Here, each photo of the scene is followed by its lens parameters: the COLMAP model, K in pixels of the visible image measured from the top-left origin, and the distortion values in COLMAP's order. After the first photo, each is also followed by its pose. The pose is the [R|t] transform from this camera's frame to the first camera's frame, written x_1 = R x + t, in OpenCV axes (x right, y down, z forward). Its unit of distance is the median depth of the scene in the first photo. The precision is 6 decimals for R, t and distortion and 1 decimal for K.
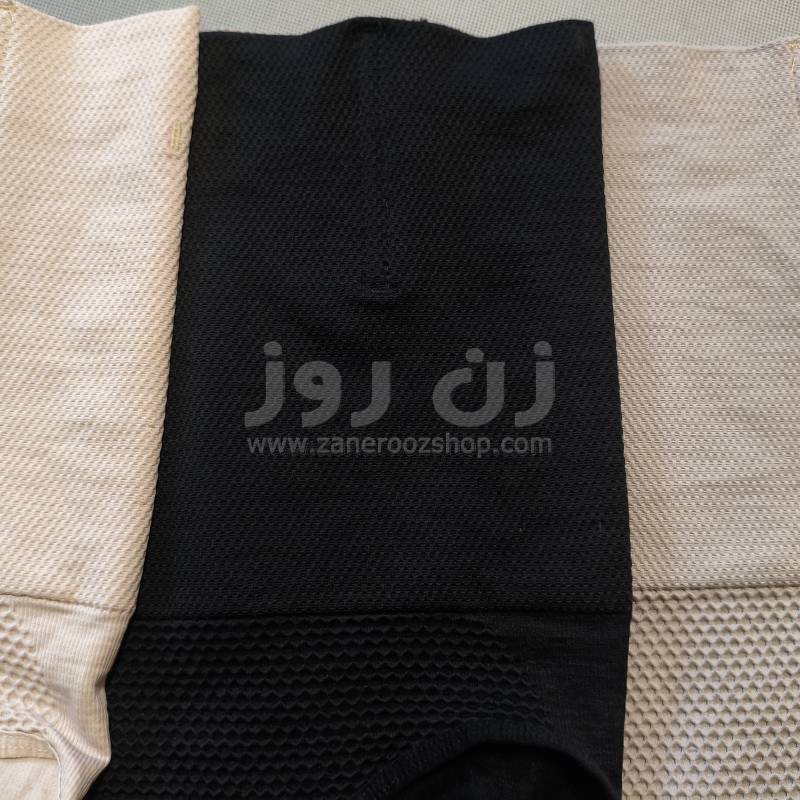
lens RADIAL K [[836.0, 0, 404.4], [0, 836.0, 396.2], [0, 0, 1]] dist [0.077016, -0.258337]
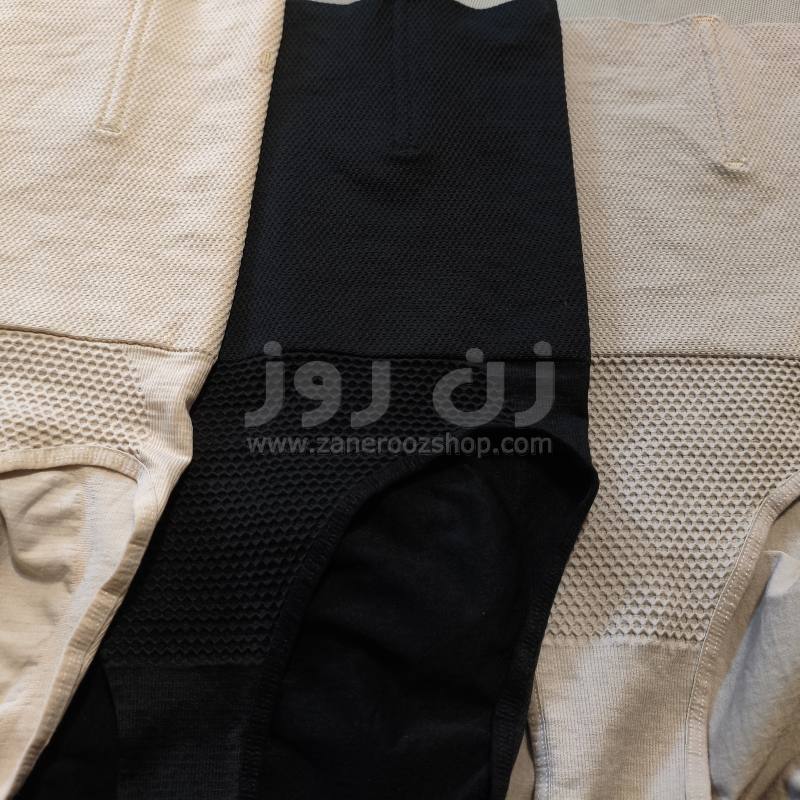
lens RADIAL K [[836.0, 0, 404.4], [0, 836.0, 396.2], [0, 0, 1]] dist [0.077016, -0.258337]
pose [[0.999710, 0.023450, -0.005538, -0.015509], [-0.024095, 0.973899, -0.225699, 0.599148], [0.000101, 0.225767, 0.974181, -0.278990]]
